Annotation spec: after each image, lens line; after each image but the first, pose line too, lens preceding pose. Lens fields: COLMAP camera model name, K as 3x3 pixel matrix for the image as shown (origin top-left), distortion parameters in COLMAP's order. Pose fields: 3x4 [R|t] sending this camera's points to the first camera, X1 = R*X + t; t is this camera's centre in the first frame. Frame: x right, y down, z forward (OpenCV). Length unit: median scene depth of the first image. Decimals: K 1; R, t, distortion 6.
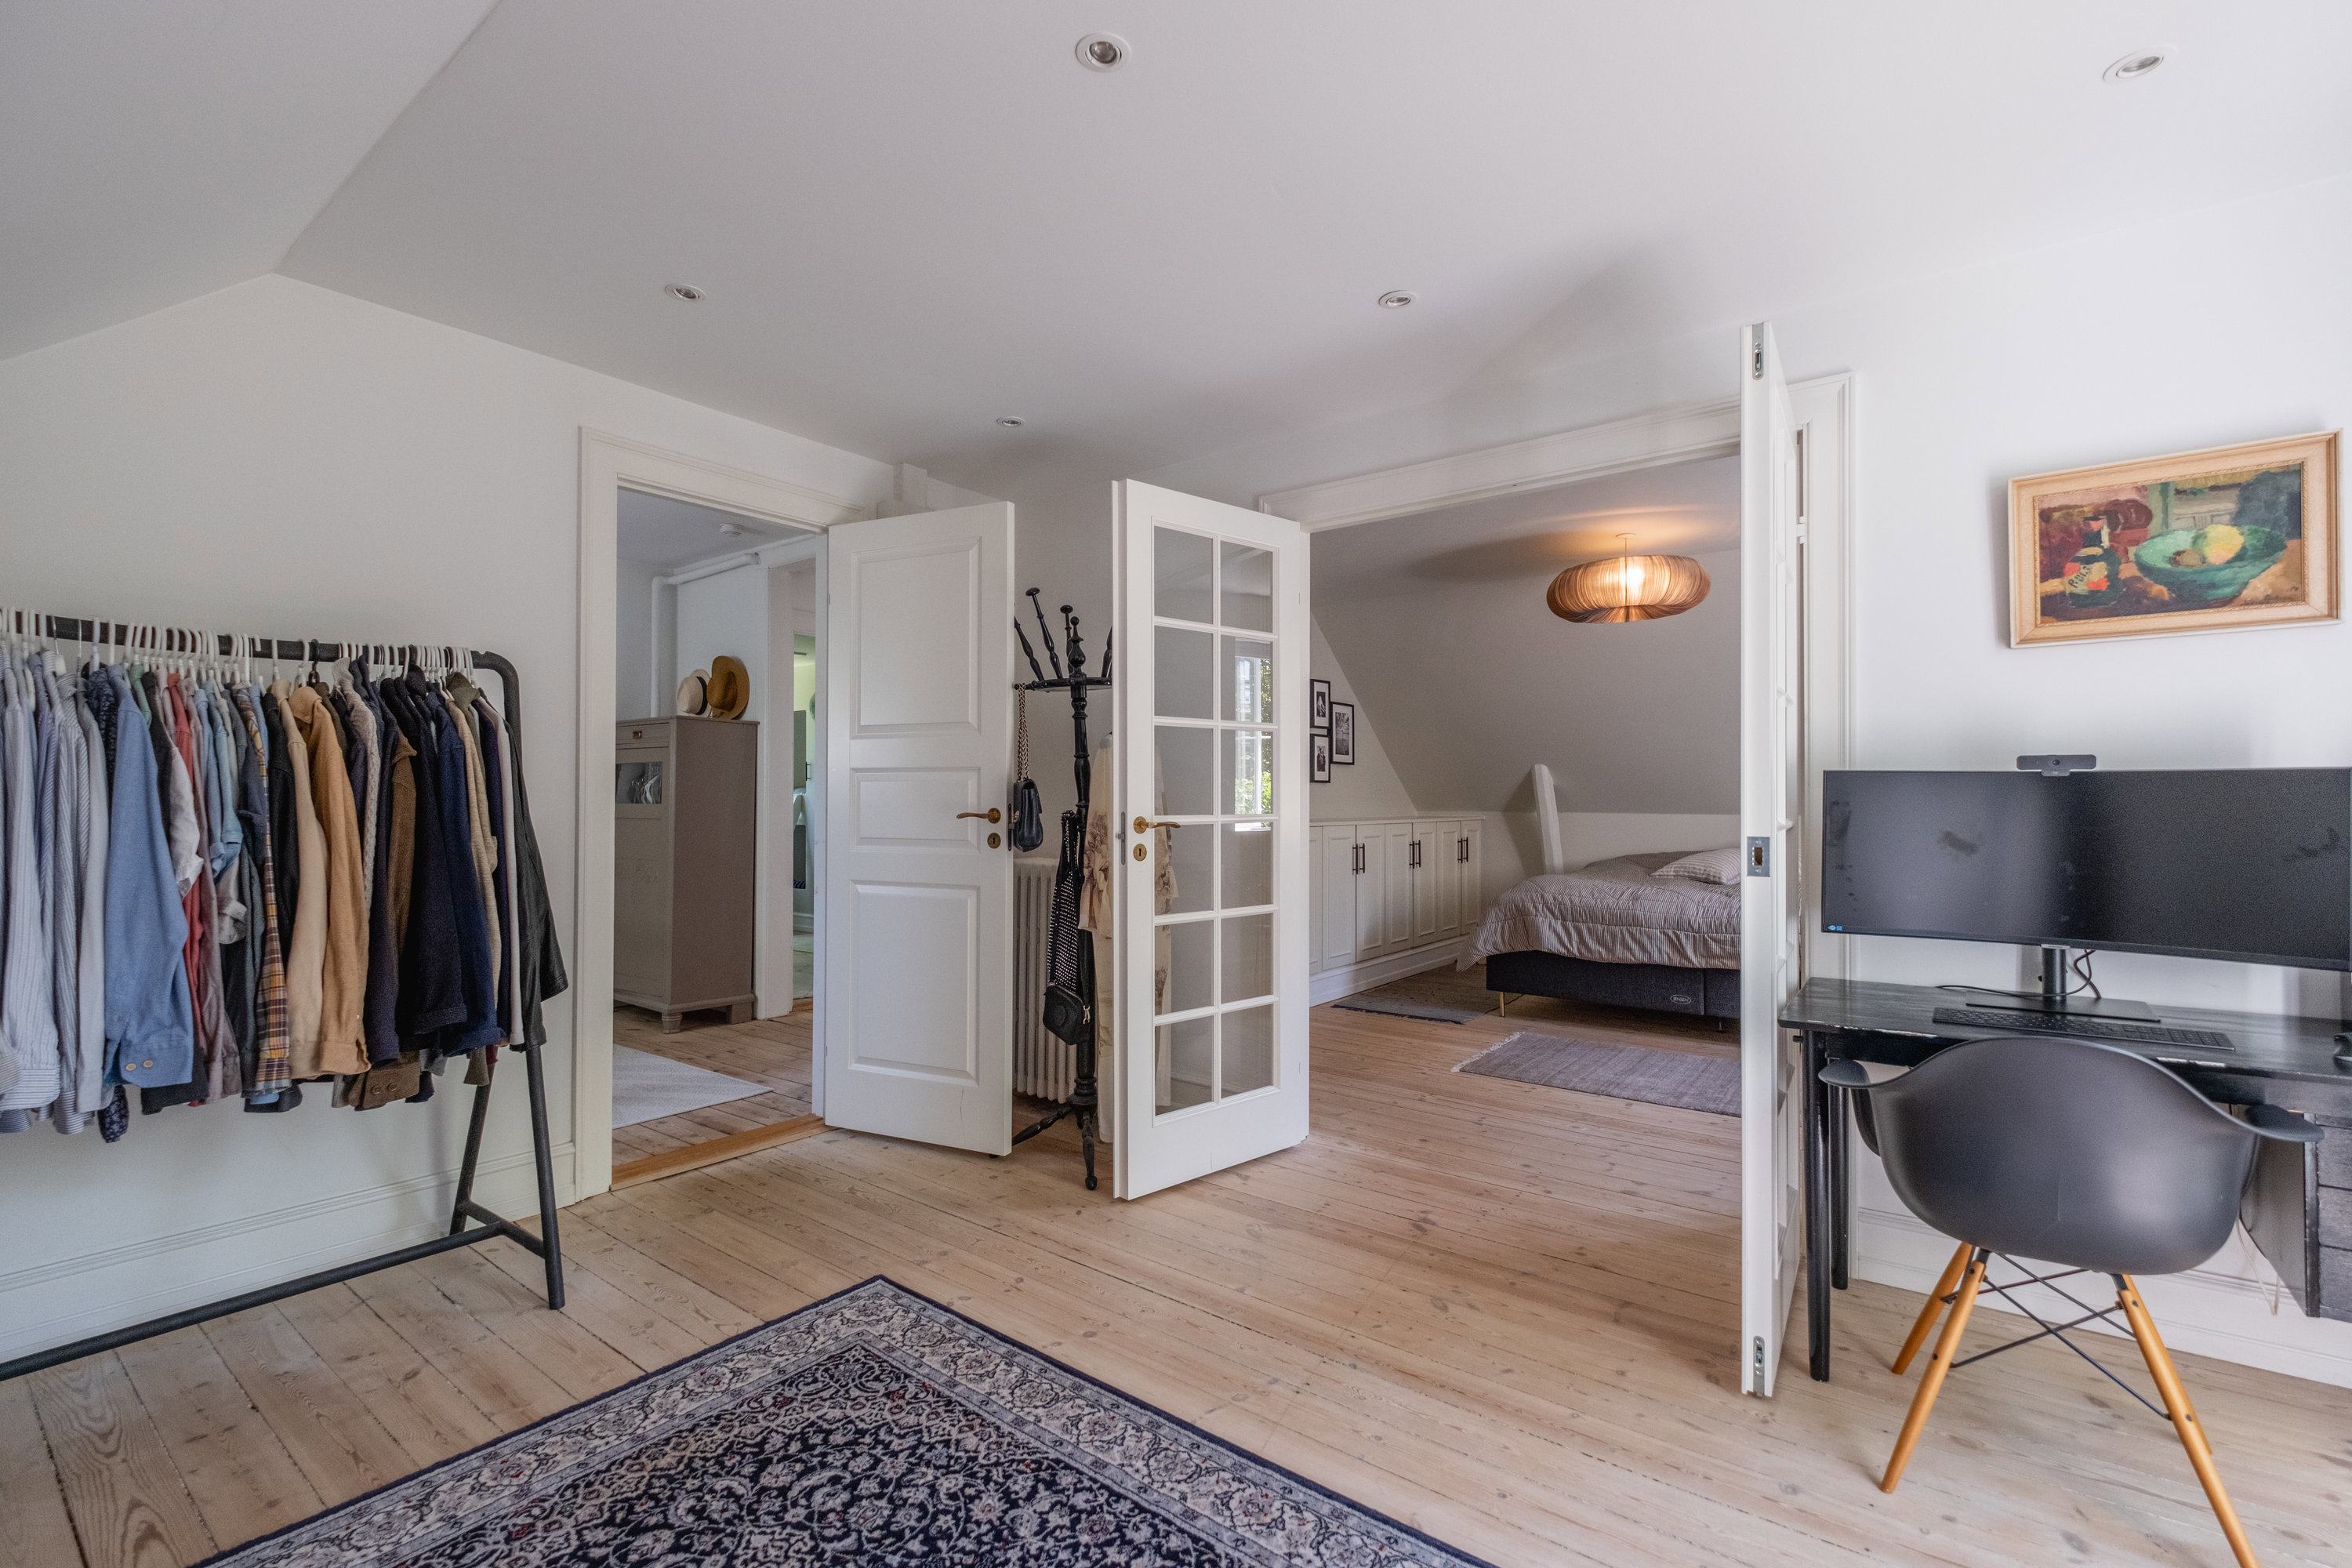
lens RADIAL K [[1058.4, 0, 1177.8], [0, 1058.4, 791.4], [0, 0, 1]] dist [-0.003404, -0.000743]
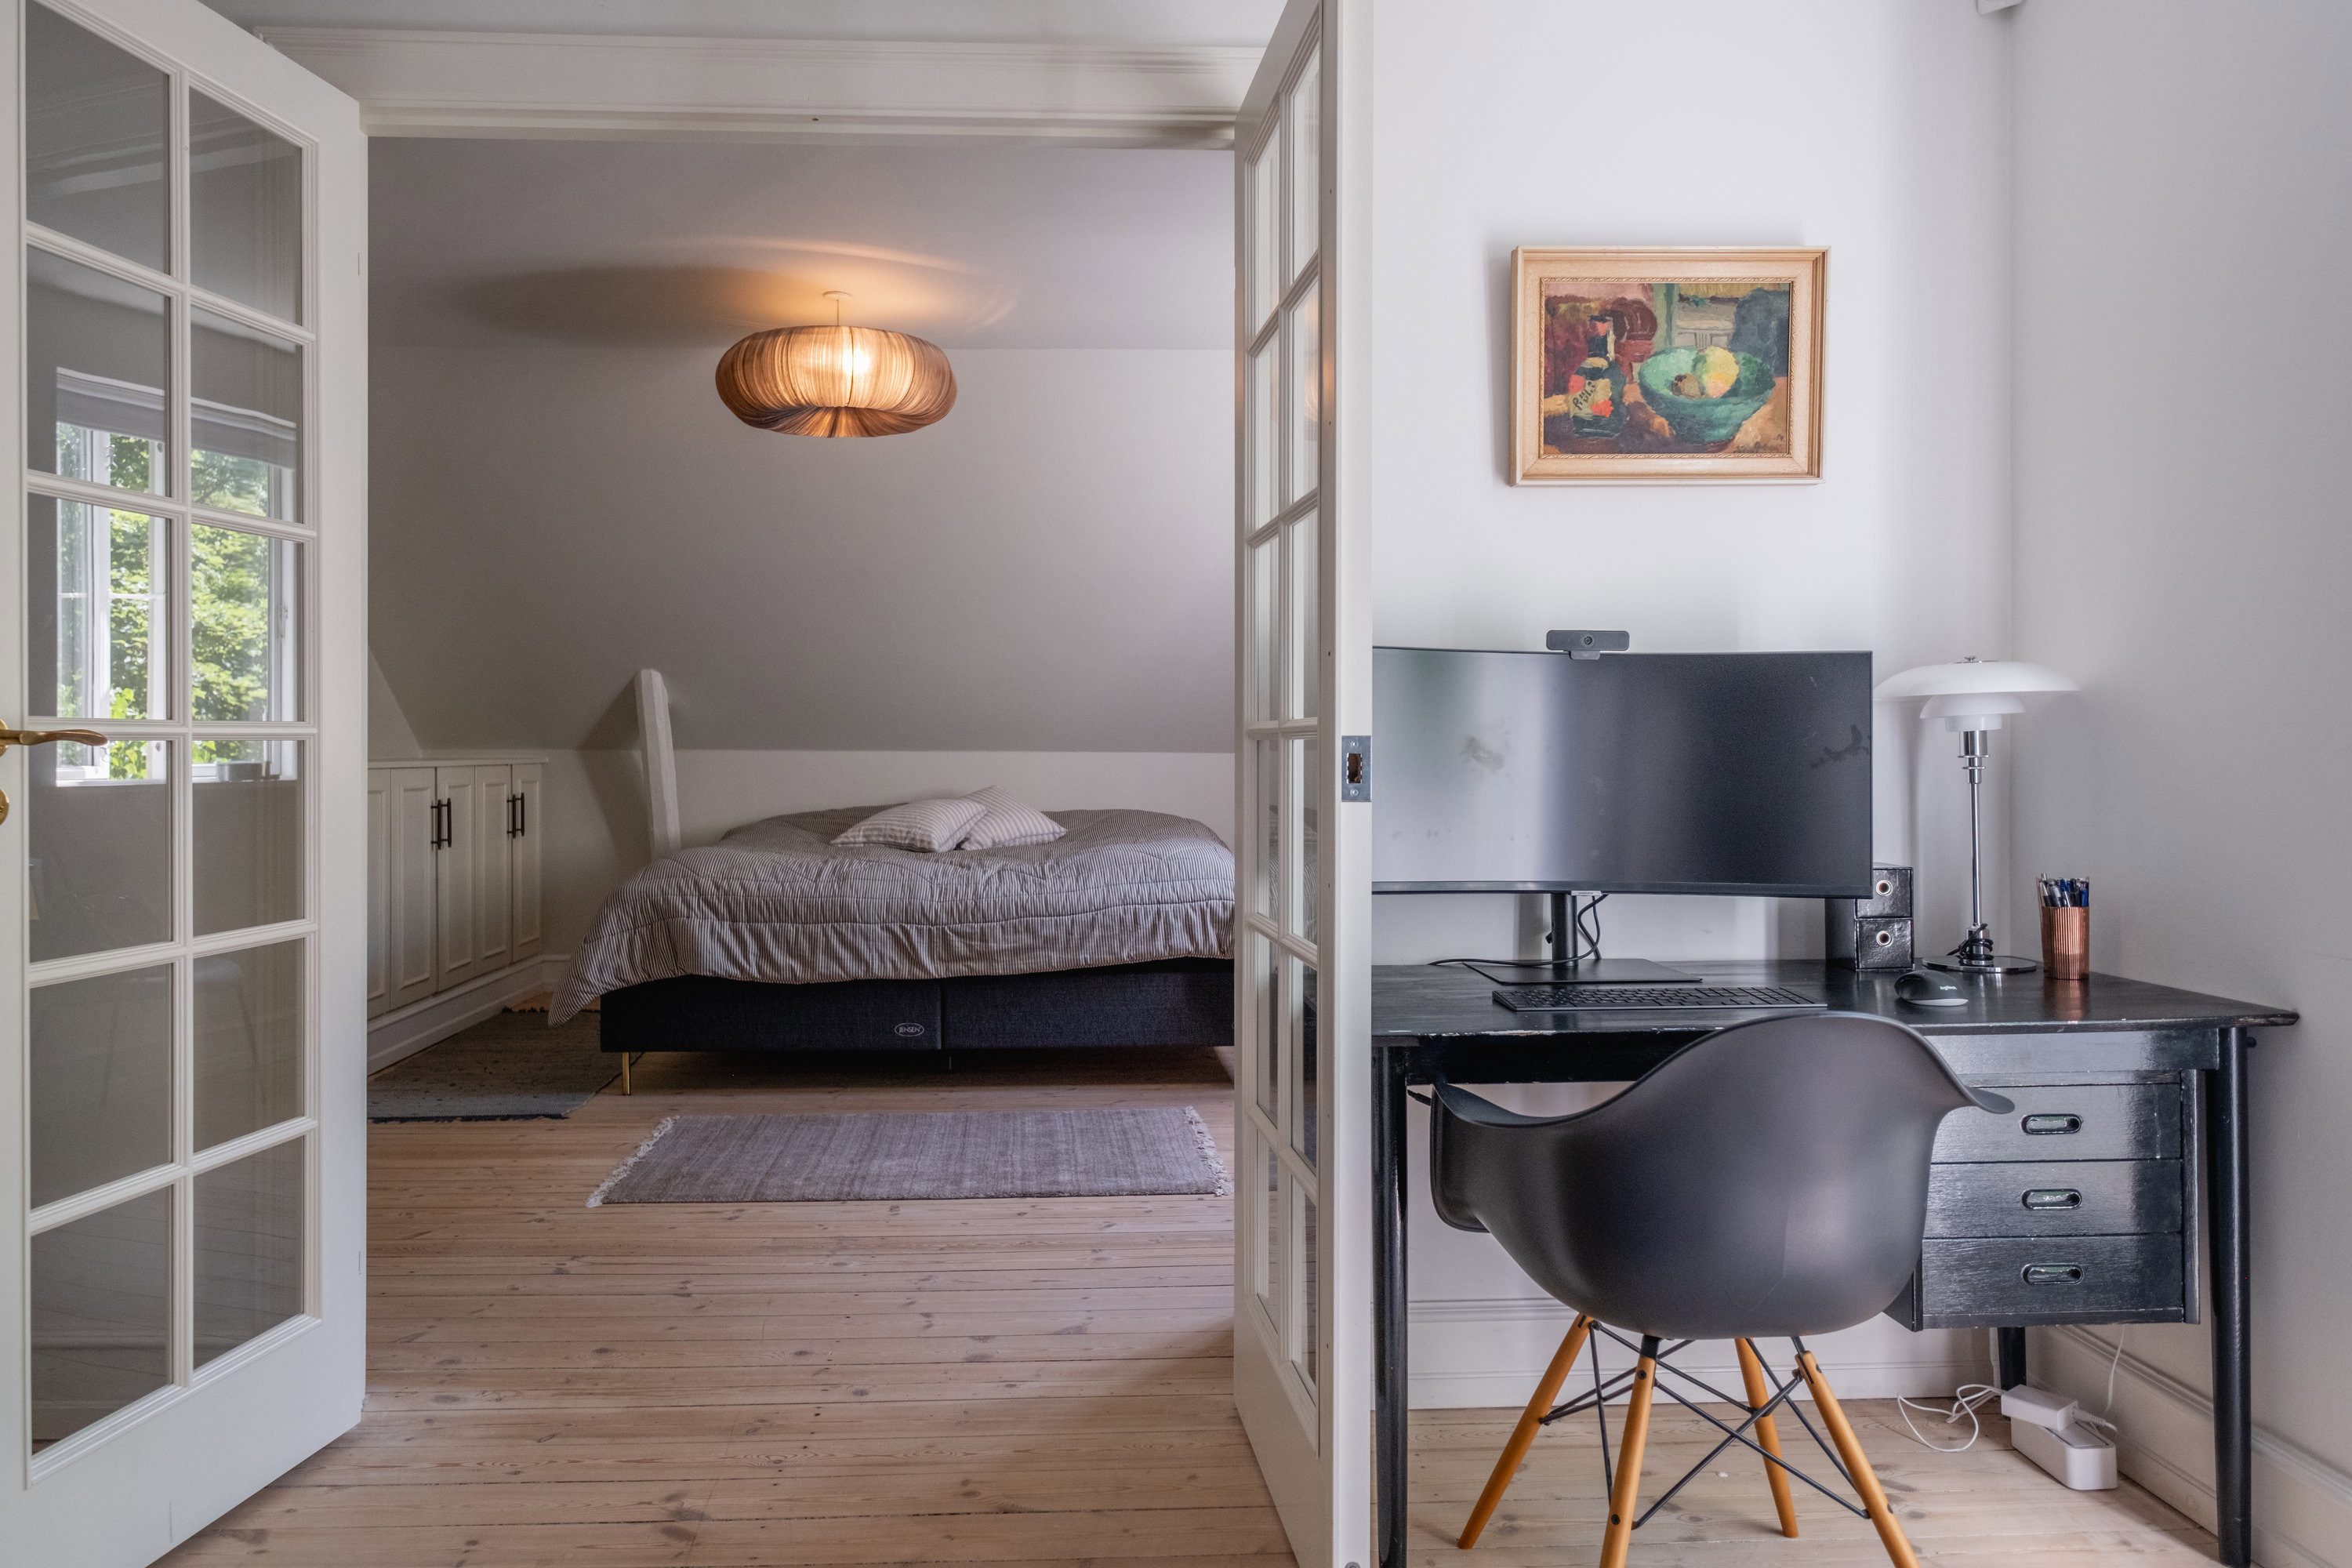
lens RADIAL K [[1654.1, 0, 1172.7], [0, 1654.1, 745.0], [0, 0, 1]] dist [0.023975, -0.014069]
pose [[0.768726, -0.002701, 0.639572, -0.087493], [-0.002562, 0.999970, 0.007302, 0.026429], [-0.639573, -0.007252, 0.768697, 0.215815]]
